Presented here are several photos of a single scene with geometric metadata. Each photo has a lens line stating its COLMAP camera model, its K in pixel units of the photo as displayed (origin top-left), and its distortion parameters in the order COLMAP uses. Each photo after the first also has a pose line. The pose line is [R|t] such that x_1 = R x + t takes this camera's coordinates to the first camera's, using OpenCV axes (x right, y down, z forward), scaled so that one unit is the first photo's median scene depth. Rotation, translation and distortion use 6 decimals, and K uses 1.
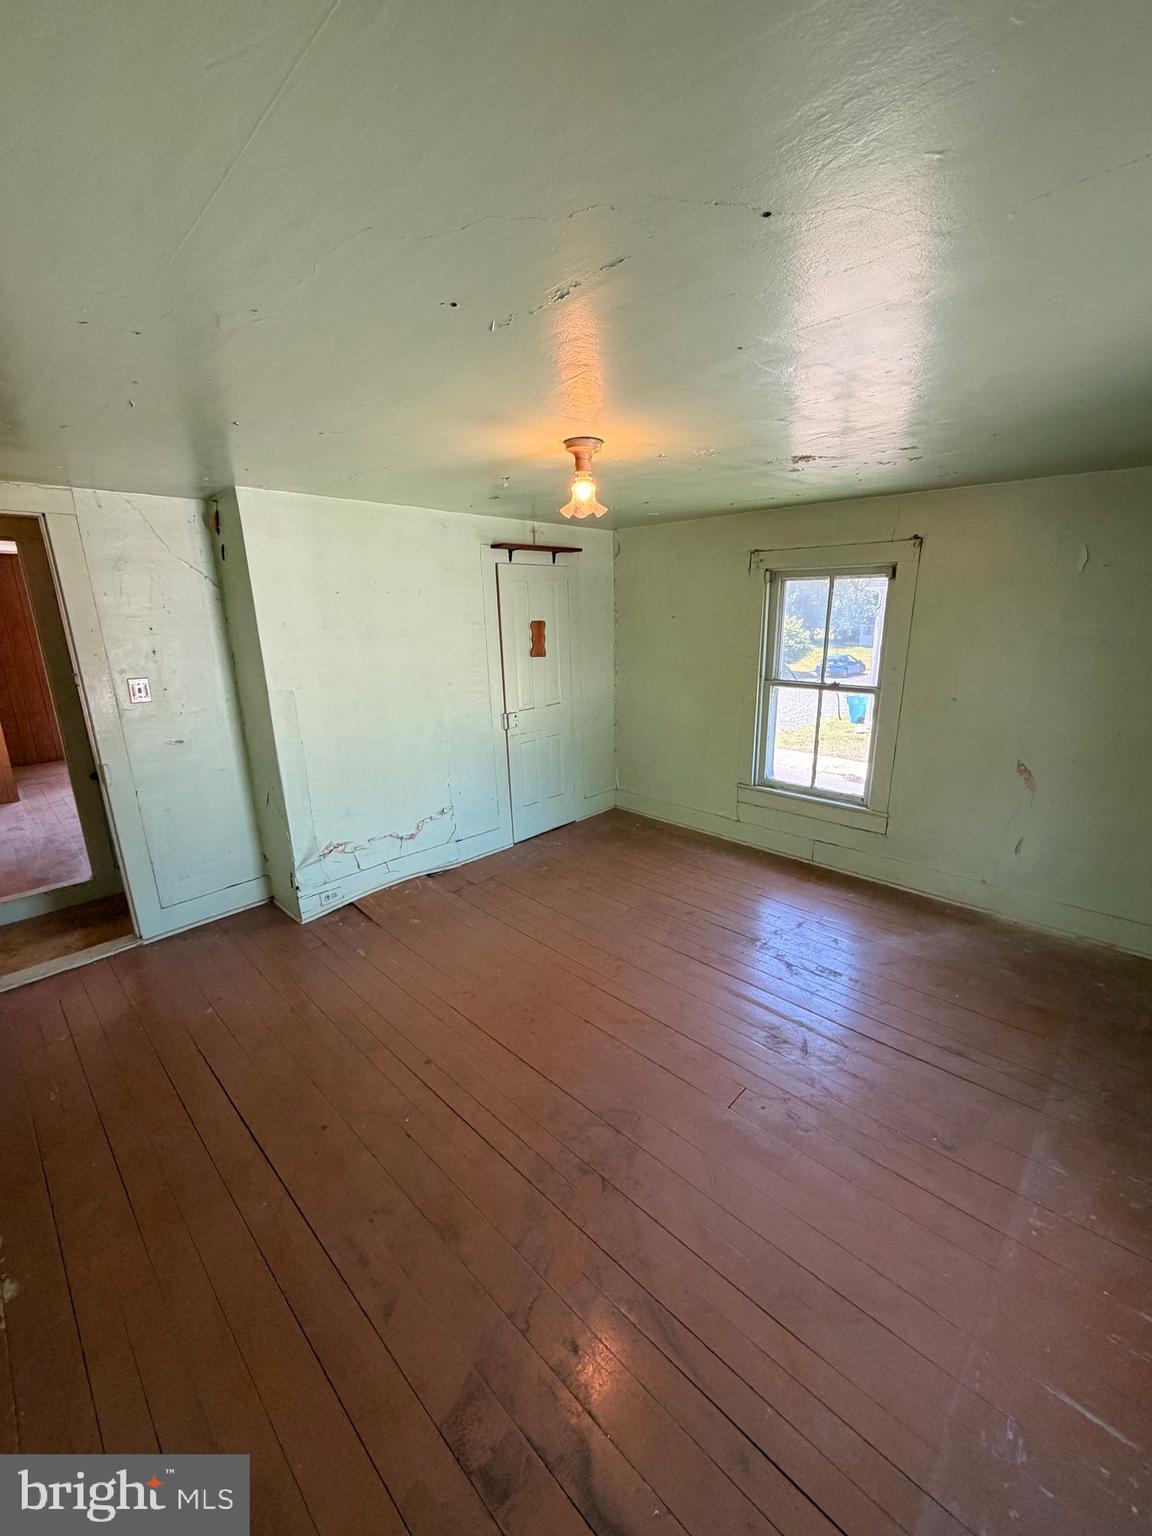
lens RADIAL K [[609.8, 0, 574.6], [0, 609.8, 761.9], [0, 0, 1]] dist [-0.000966, 0.000018]
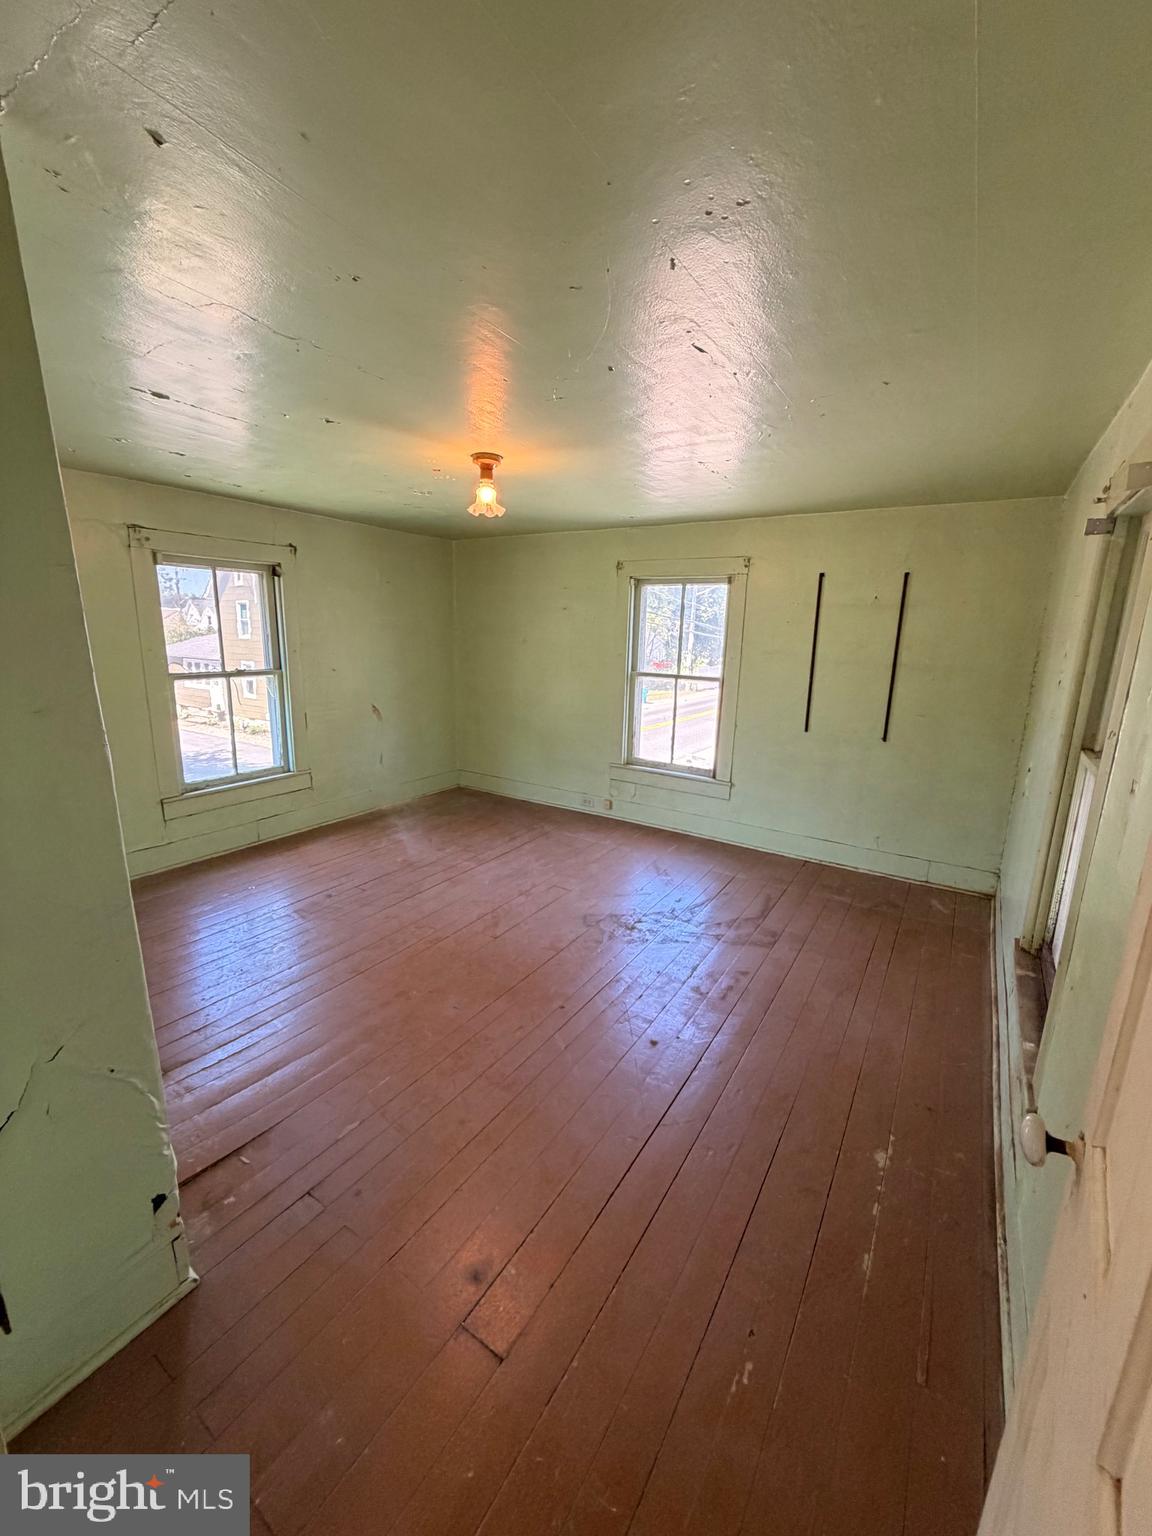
lens RADIAL K [[609.8, 0, 574.6], [0, 609.8, 761.9], [0, 0, 1]] dist [-0.000966, 0.000018]
pose [[-0.194463, -0.200935, 0.960109, -0.854066], [0.226787, 0.943065, 0.243302, -0.119739], [-0.954333, 0.265053, -0.137822, 0.731700]]
